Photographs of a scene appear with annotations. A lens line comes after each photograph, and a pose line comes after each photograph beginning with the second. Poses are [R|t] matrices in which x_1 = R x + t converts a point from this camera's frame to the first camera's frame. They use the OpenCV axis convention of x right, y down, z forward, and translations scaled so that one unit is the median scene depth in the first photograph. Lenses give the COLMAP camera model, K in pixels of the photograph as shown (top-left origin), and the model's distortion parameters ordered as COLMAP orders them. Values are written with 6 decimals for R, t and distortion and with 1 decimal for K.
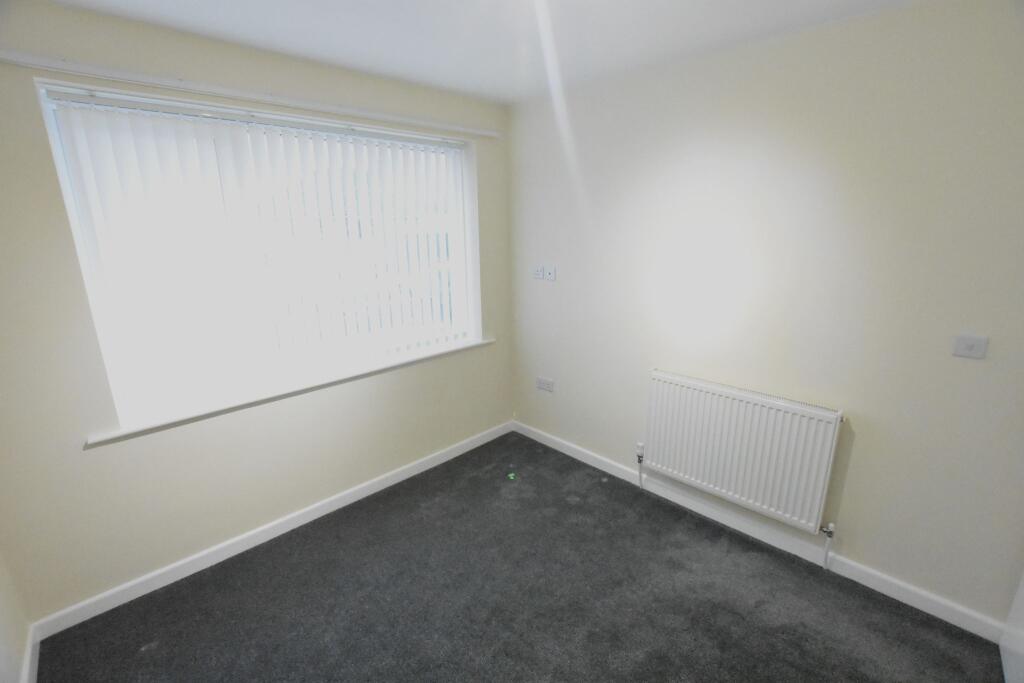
lens RADIAL K [[446.0, 0, 514.9], [0, 446.0, 344.3], [0, 0, 1]] dist [-0.034290, 0.004688]
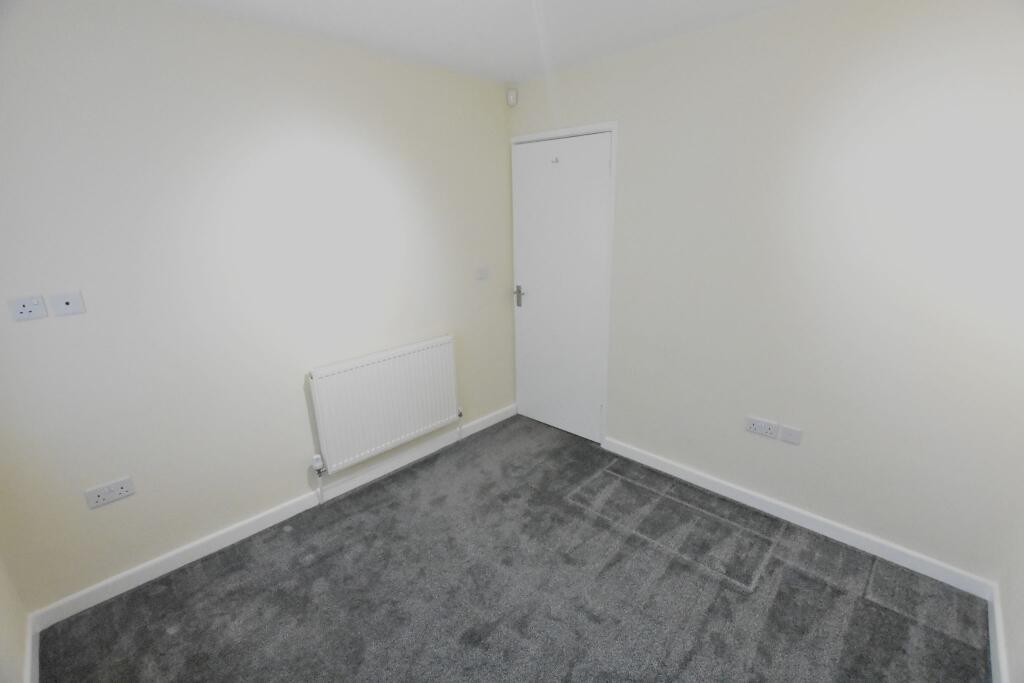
lens RADIAL K [[446.0, 0, 514.9], [0, 446.0, 344.3], [0, 0, 1]] dist [-0.034290, 0.004688]
pose [[-0.028325, -0.269544, 0.962571, -0.553496], [0.274544, 0.923827, 0.266774, -0.117238], [-0.961157, 0.271825, 0.047834, 0.540918]]
